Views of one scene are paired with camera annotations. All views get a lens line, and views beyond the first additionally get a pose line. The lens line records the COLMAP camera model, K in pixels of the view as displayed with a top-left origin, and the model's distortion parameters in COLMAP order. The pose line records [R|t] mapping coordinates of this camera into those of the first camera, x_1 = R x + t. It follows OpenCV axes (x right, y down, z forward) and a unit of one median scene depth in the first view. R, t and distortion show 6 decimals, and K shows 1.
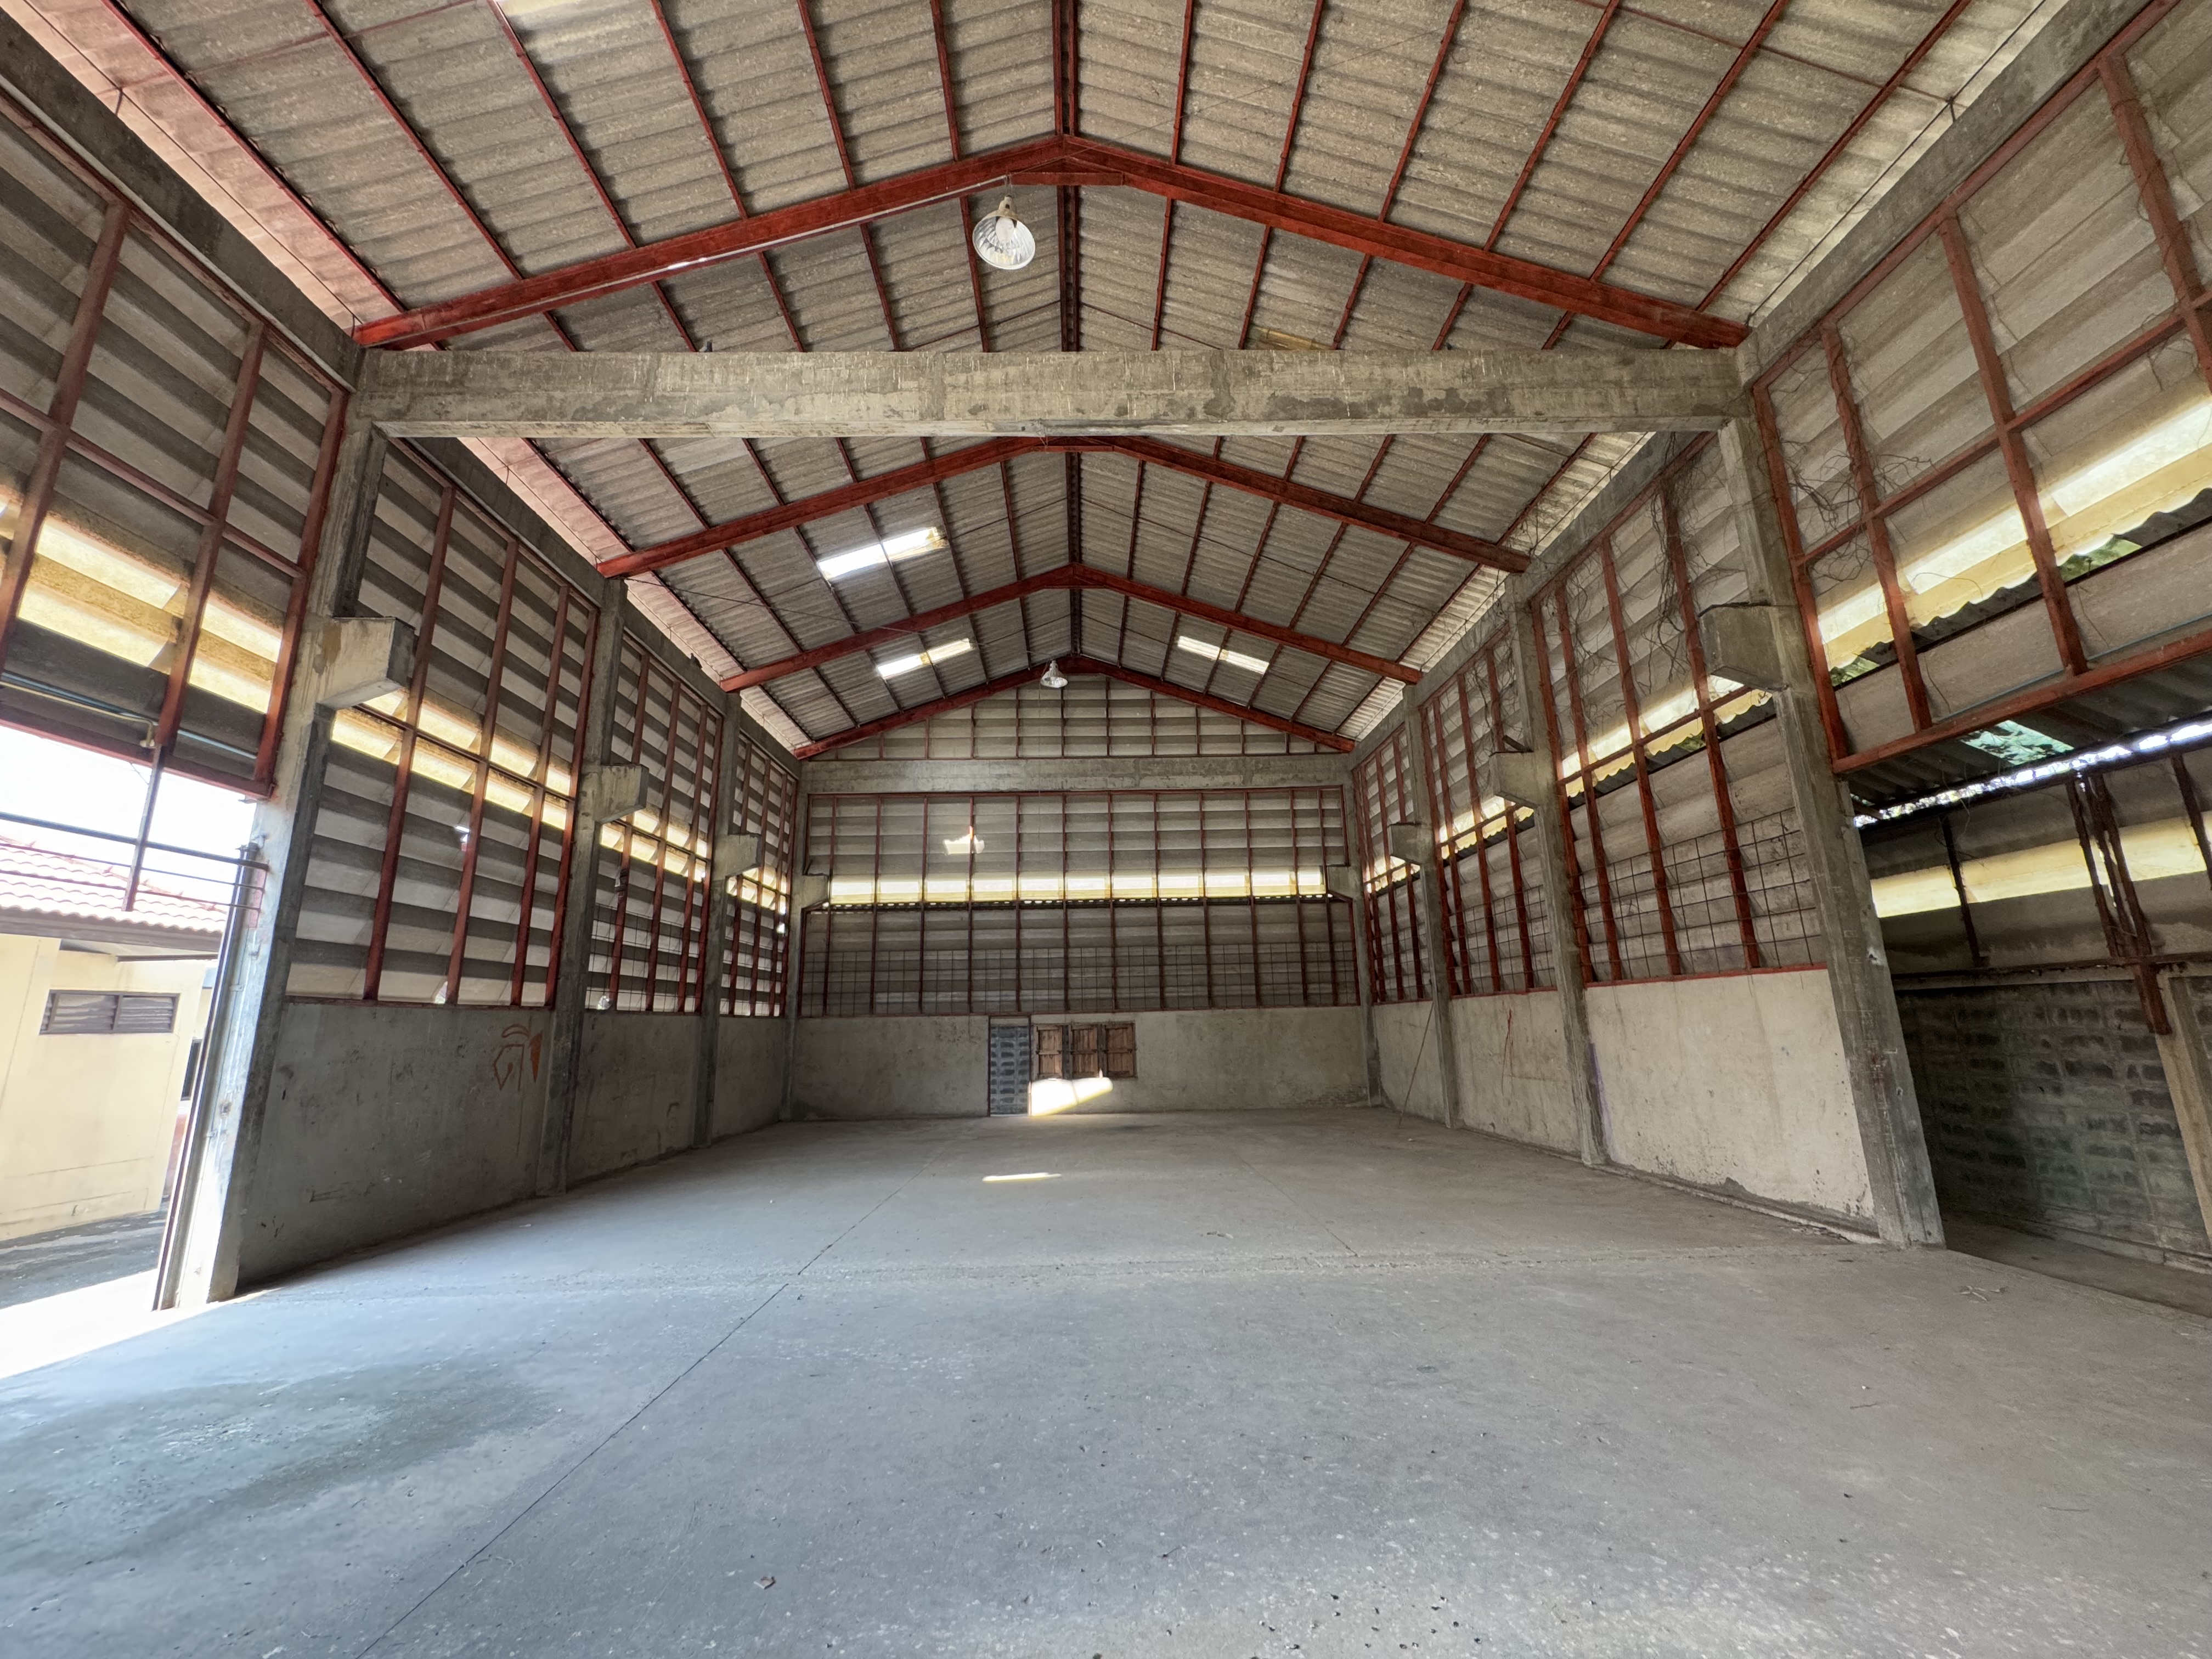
lens RADIAL K [[885.0, 0, 1106.5], [0, 885.0, 828.2], [0, 0, 1]] dist [-0.003038, 0.000414]
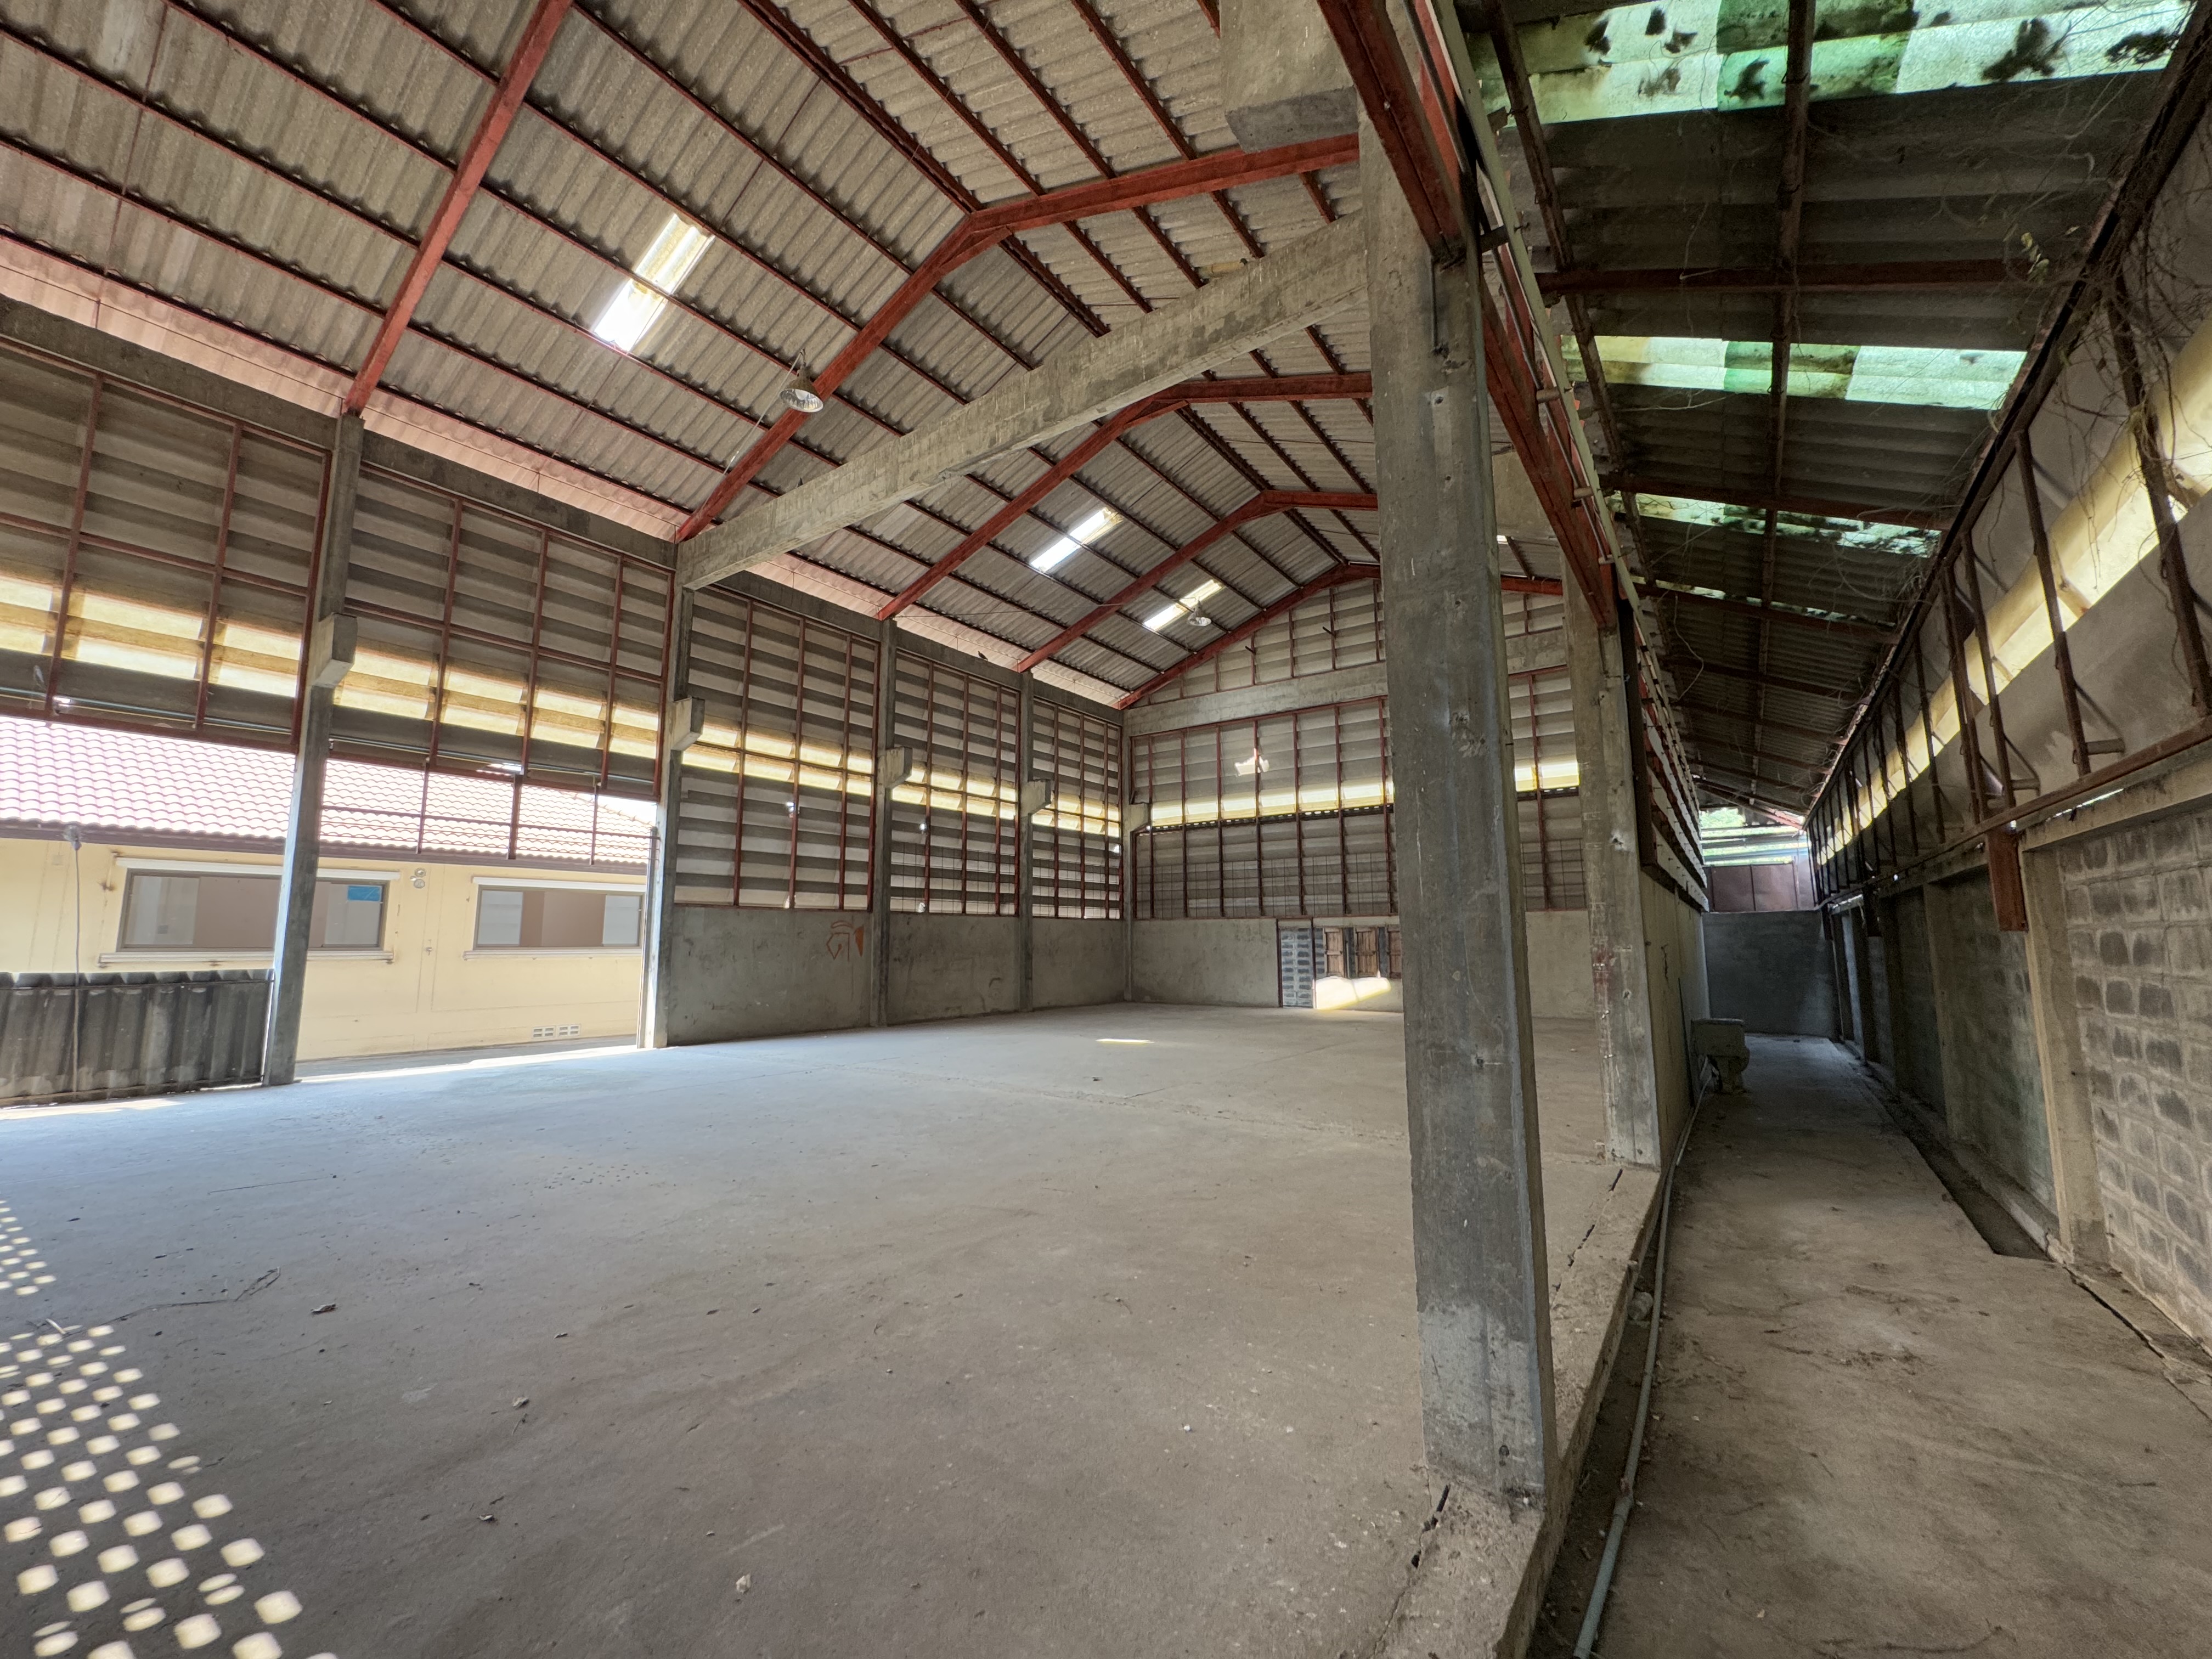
lens RADIAL K [[884.0, 0, 1101.8], [0, 884.0, 823.2], [0, 0, 1]] dist [0.012617, 0.000104]
pose [[0.797424, -0.063470, -0.600072, 0.363143], [0.119971, 0.991276, 0.054580, 0.007801], [0.591372, -0.115515, 0.798082, 0.005419]]
